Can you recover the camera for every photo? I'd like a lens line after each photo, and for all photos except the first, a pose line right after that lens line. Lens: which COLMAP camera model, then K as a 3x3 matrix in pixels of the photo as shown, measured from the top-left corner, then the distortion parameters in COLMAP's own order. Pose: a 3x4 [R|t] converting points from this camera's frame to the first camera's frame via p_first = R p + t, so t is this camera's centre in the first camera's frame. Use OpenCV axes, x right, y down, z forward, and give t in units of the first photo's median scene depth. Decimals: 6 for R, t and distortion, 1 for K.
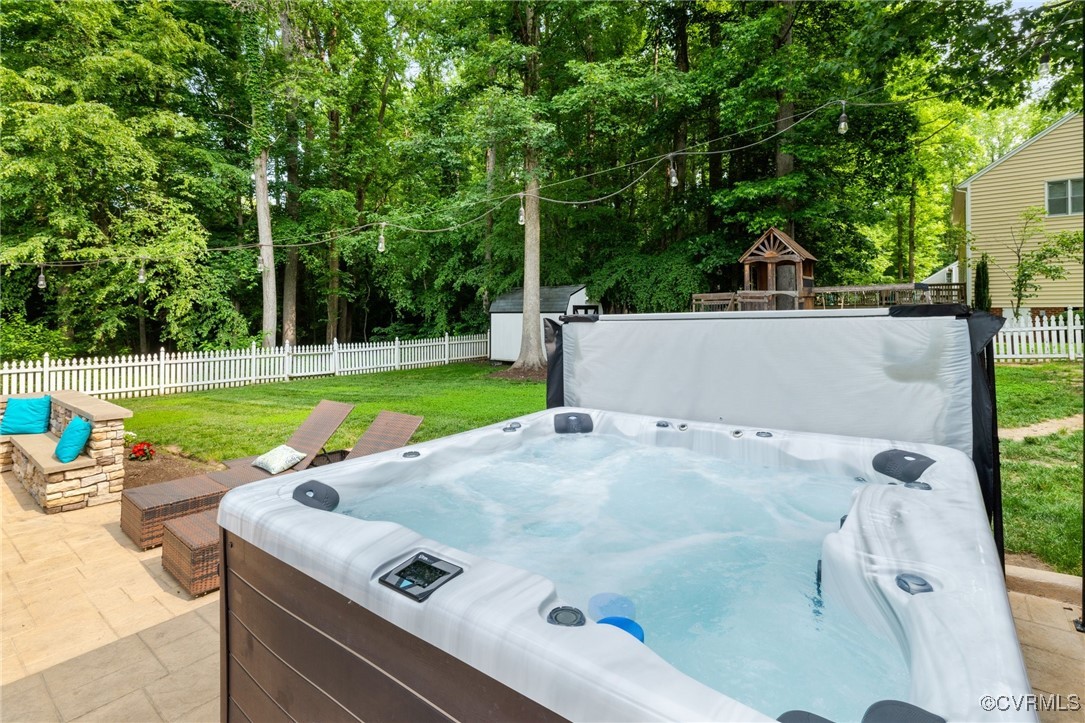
lens RADIAL K [[493.5, 0, 529.9], [0, 493.5, 306.7], [0, 0, 1]] dist [0.000912, -0.002064]
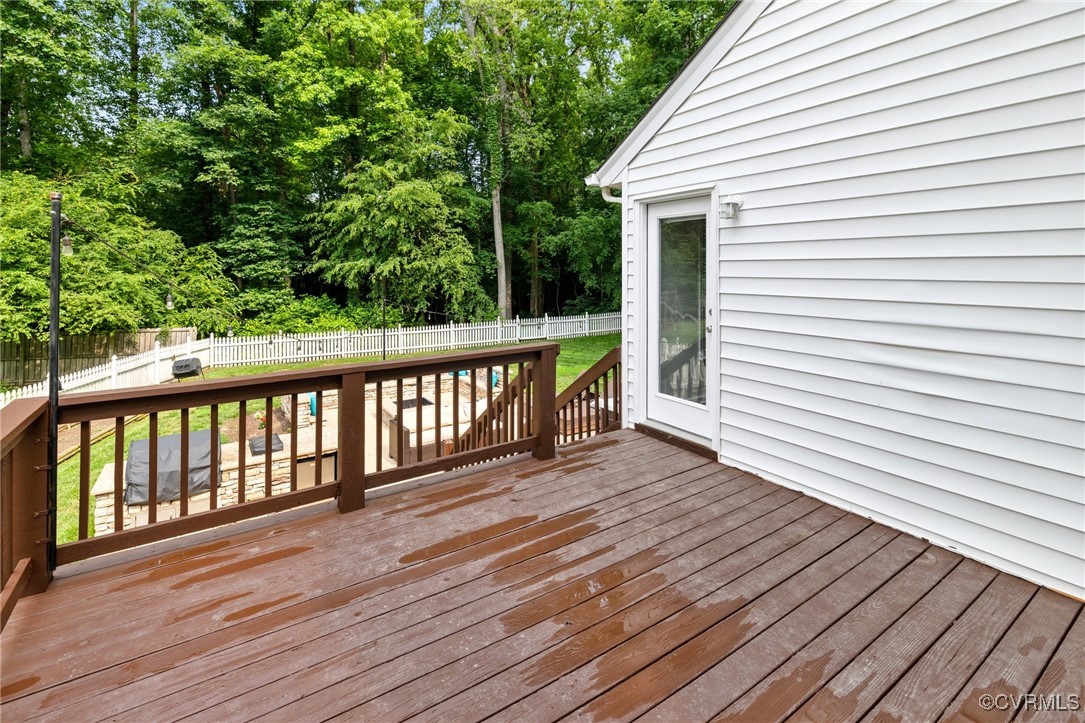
lens RADIAL K [[493.5, 0, 531.3], [0, 493.5, 263.0], [0, 0, 1]] dist [0.000912, -0.002064]
pose [[0.948273, -0.003311, -0.317440, 0.025134], [0.008990, 0.999825, 0.016425, -0.119605], [0.317330, -0.018430, 0.948136, -0.422611]]
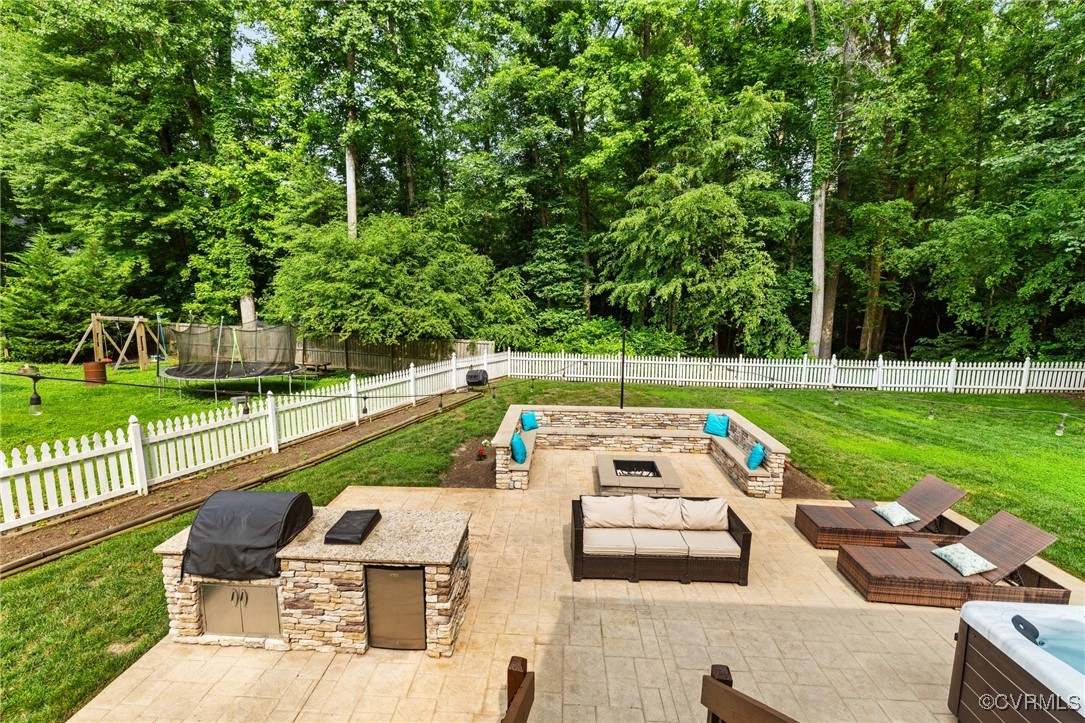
lens RADIAL K [[452.8, 0, 549.8], [0, 452.8, 358.4], [0, 0, 1]] dist [0.000595, 0.000394]
pose [[0.584039, 0.130272, -0.801204, -0.031262], [0.010806, 0.985703, 0.168147, -0.113331], [0.811654, -0.106862, 0.574281, -0.156862]]
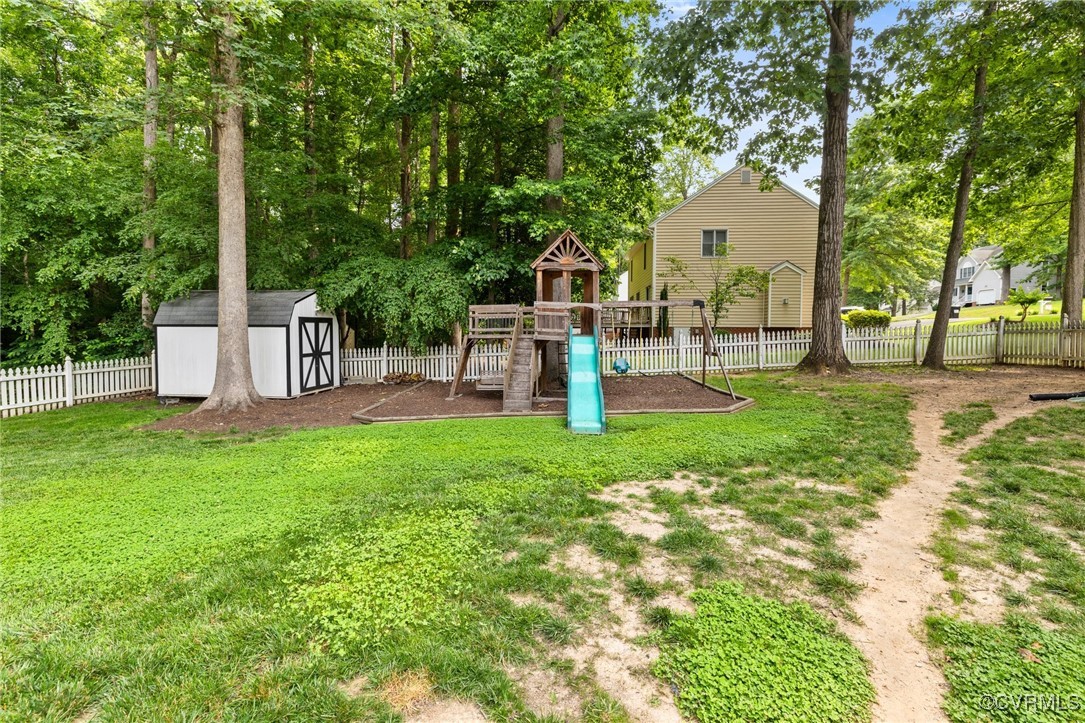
lens RADIAL K [[452.8, 0, 522.3], [0, 452.8, 355.8], [0, 0, 1]] dist [0.000595, 0.000394]
pose [[0.827055, -0.023256, 0.561640, -0.018557], [-0.016160, 0.997747, 0.065111, 0.006752], [-0.561889, -0.062927, 0.824816, 0.265349]]
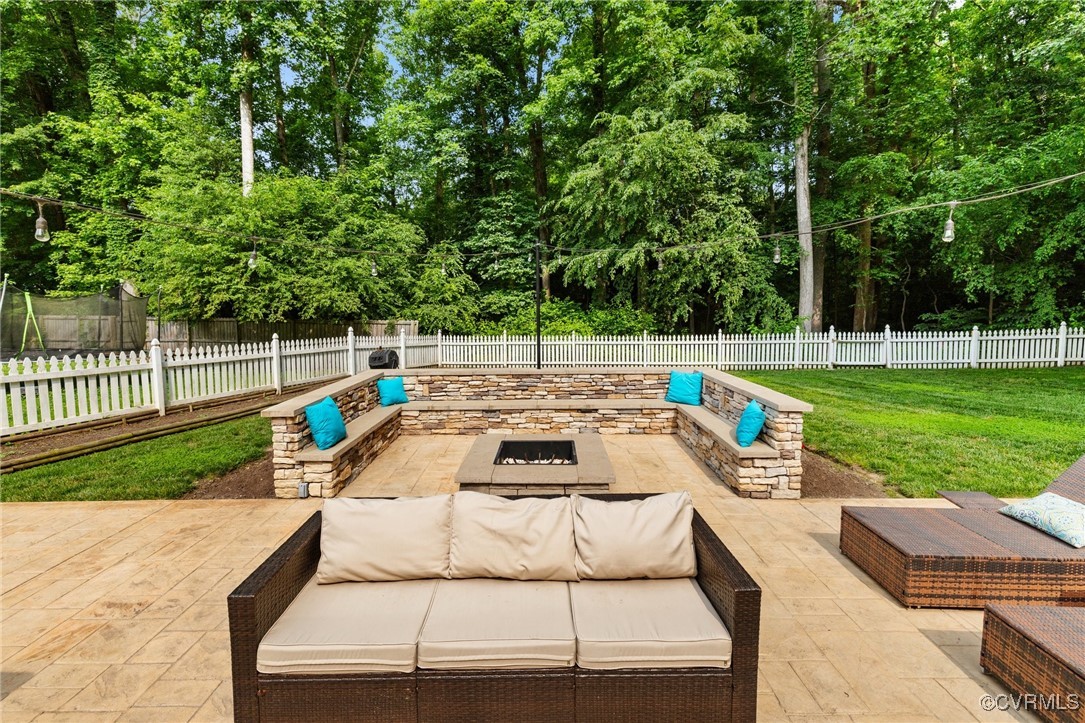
lens RADIAL K [[452.8, 0, 552.6], [0, 452.8, 342.4], [0, 0, 1]] dist [0.000595, 0.000394]
pose [[0.618875, 0.058416, -0.783314, -0.147234], [0.025633, 0.995198, 0.094470, 0.003263], [0.785071, -0.078544, 0.614405, 0.045121]]
